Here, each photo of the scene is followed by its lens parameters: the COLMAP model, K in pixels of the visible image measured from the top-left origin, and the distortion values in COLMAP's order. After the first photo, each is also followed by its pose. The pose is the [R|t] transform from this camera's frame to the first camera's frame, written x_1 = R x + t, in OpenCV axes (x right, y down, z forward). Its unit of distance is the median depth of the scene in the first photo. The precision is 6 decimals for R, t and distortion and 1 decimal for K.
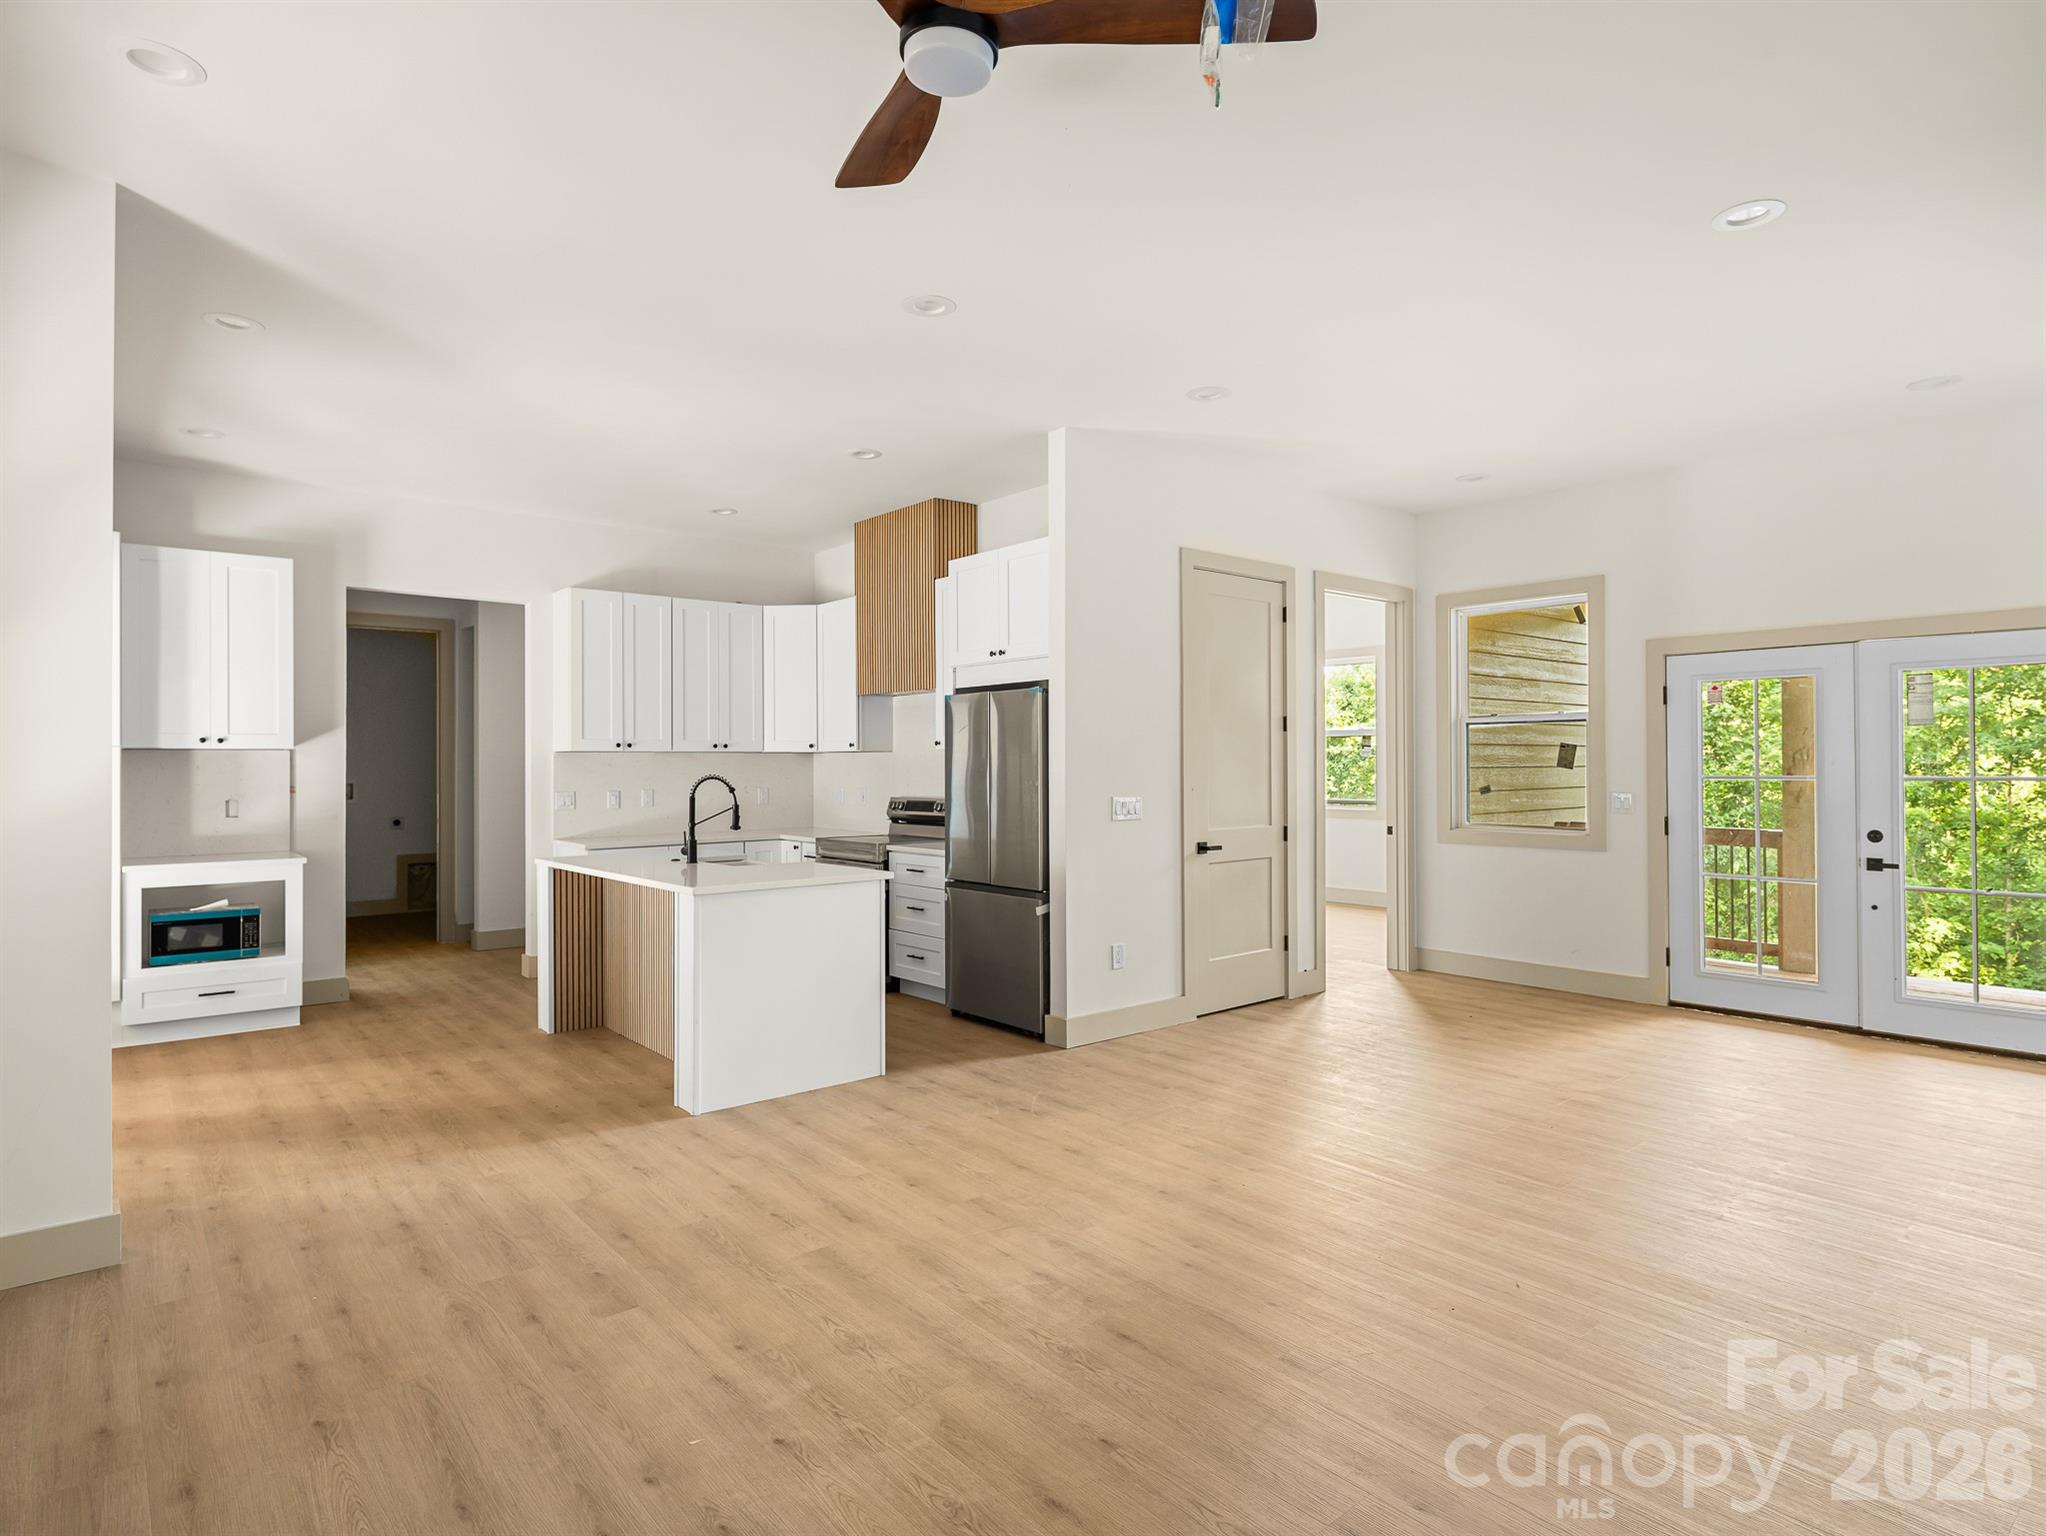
lens RADIAL K [[1108.2, 0, 1016.9], [0, 1108.2, 769.4], [0, 0, 1]] dist [0.002260, 0.000435]
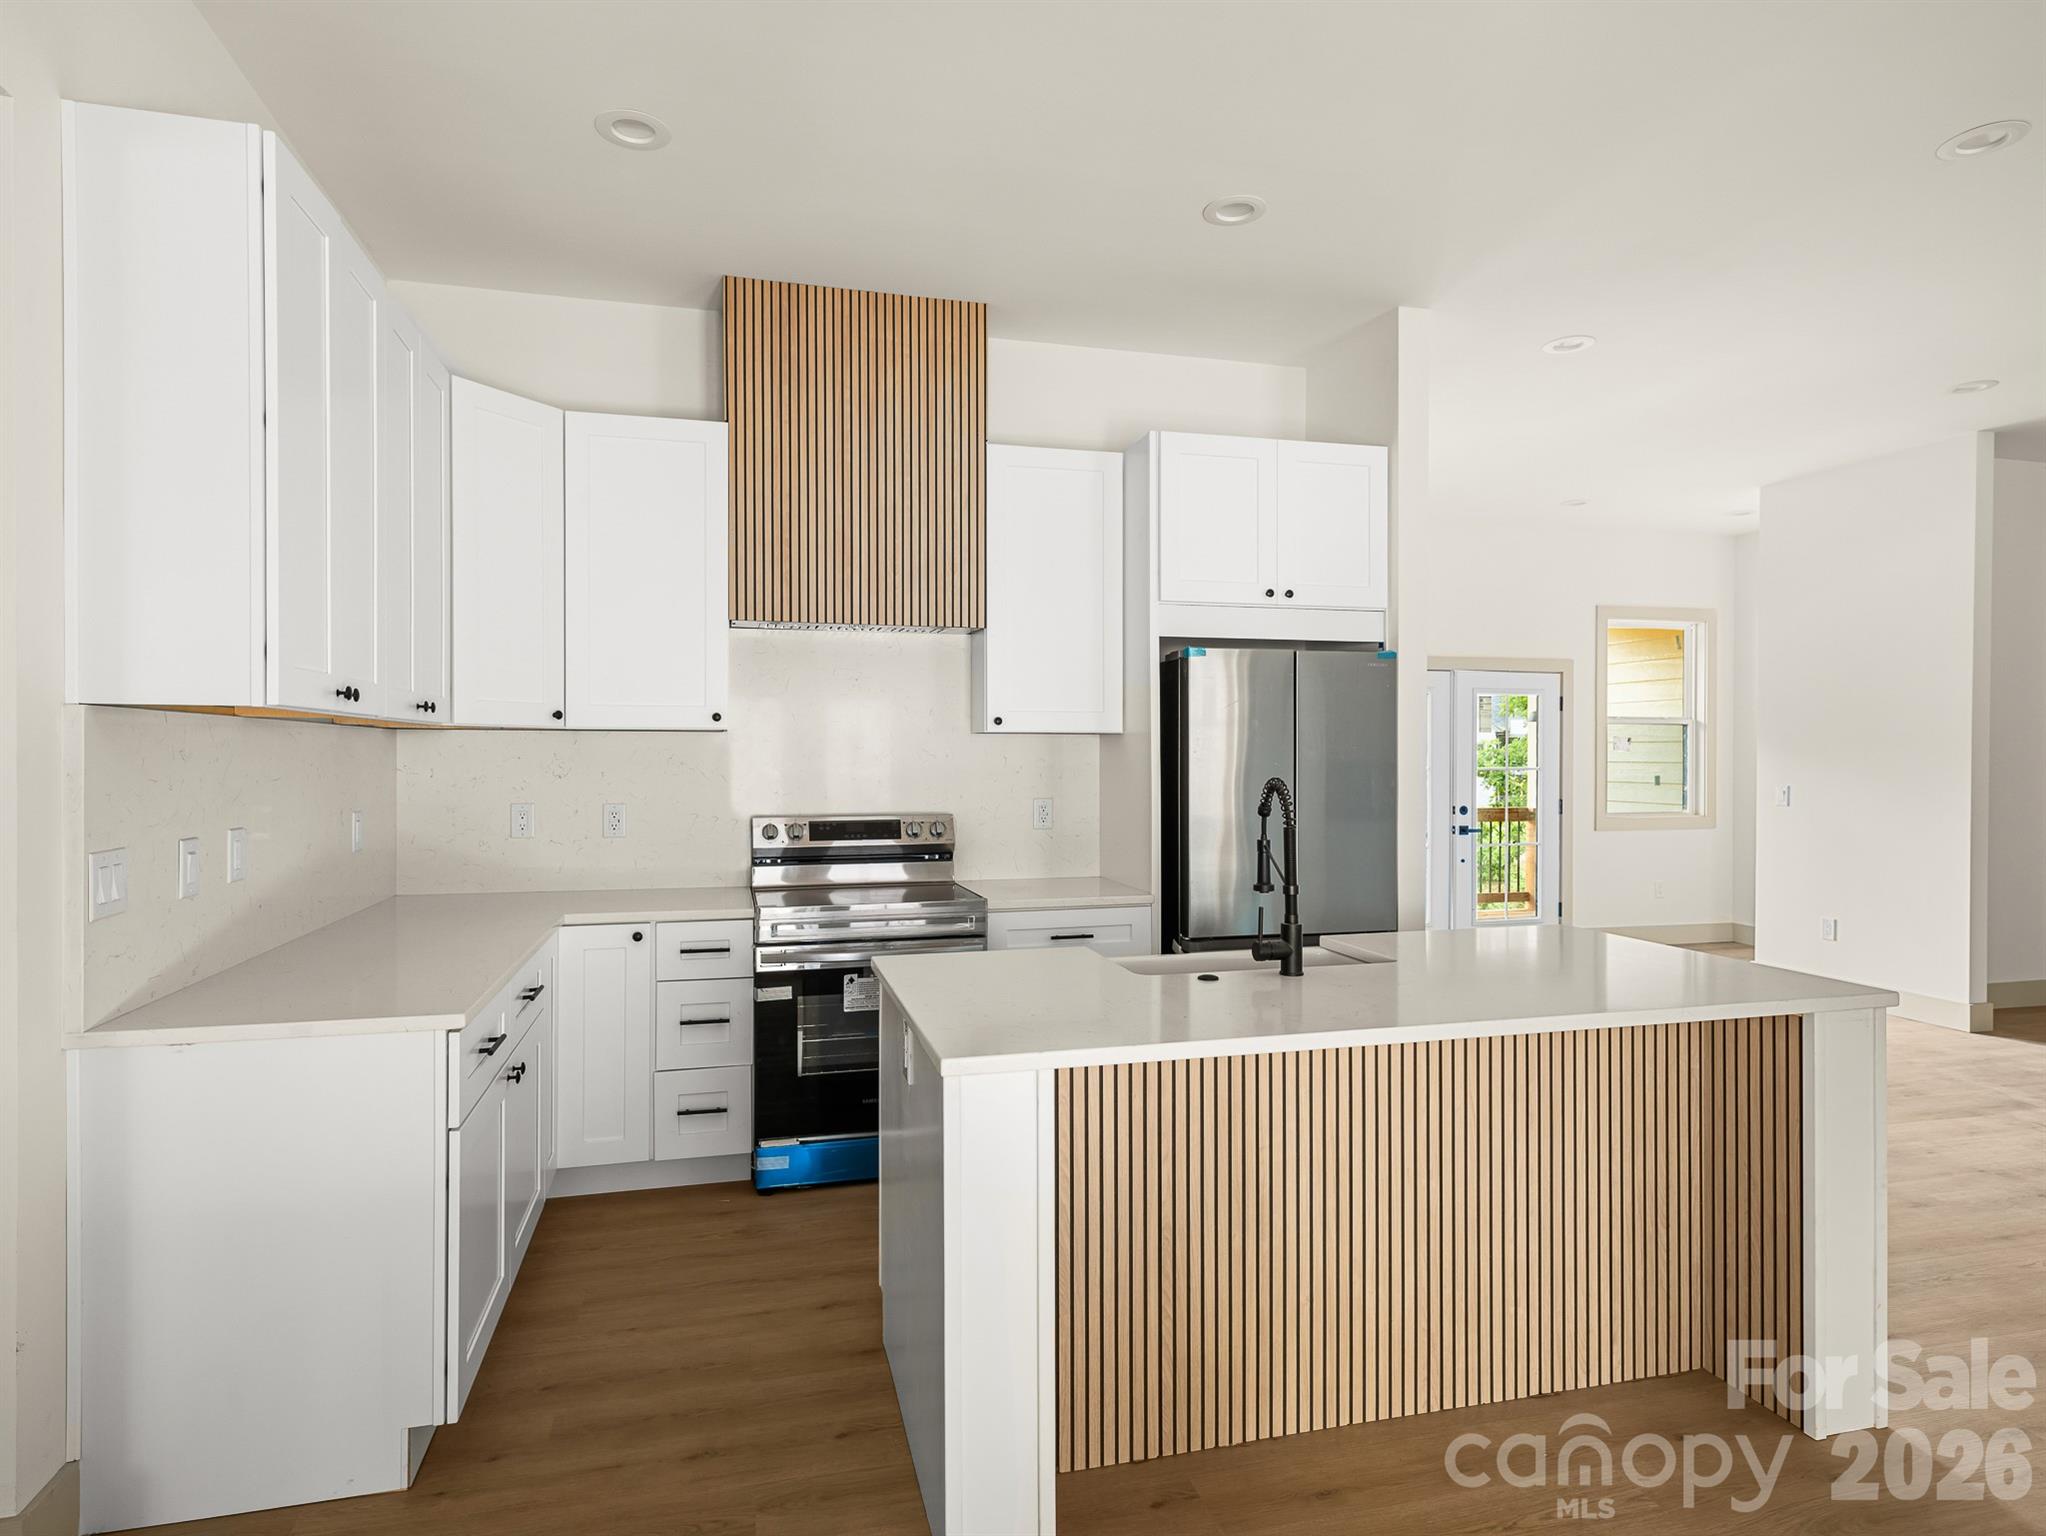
lens RADIAL K [[1108.2, 0, 1017.0], [0, 1108.2, 759.6], [0, 0, 1]] dist [0.002260, 0.000435]
pose [[0.435445, 0.001494, 0.900214, -0.754566], [-0.002980, 0.999996, -0.000218, -0.002186], [-0.900210, -0.002588, 0.435448, 0.909816]]
